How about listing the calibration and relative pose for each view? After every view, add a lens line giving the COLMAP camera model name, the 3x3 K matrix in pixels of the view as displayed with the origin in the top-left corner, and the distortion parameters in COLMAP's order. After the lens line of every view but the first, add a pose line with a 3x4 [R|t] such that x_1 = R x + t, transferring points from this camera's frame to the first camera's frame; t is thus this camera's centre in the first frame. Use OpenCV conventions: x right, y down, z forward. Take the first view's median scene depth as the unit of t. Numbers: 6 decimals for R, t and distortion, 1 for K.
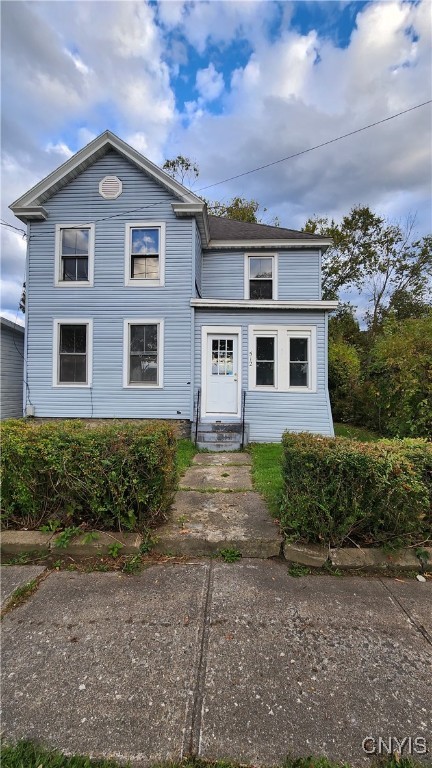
lens RADIAL K [[316.6, 0, 218.4], [0, 316.6, 382.6], [0, 0, 1]] dist [-0.000751, 0.000049]
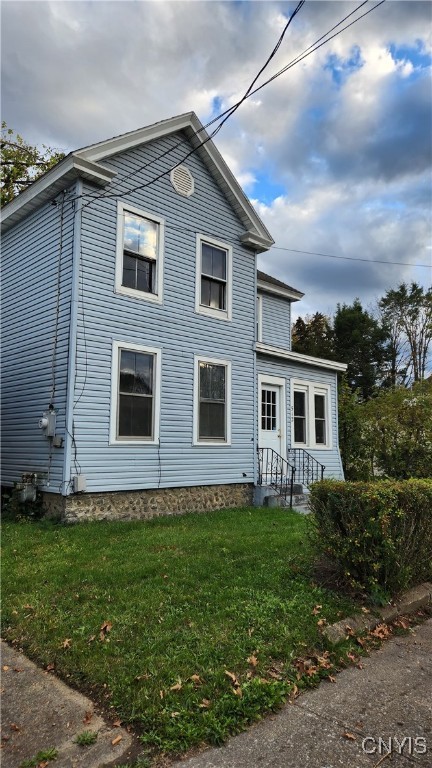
lens RADIAL K [[501.7, 0, 221.0], [0, 501.7, 378.6], [0, 0, 1]] dist [0.062108, -0.002541]
pose [[0.686874, 0.094841, 0.720562, -1.122954], [-0.027257, 0.994113, -0.104863, -0.016951], [-0.726265, 0.052387, 0.685416, 0.121906]]
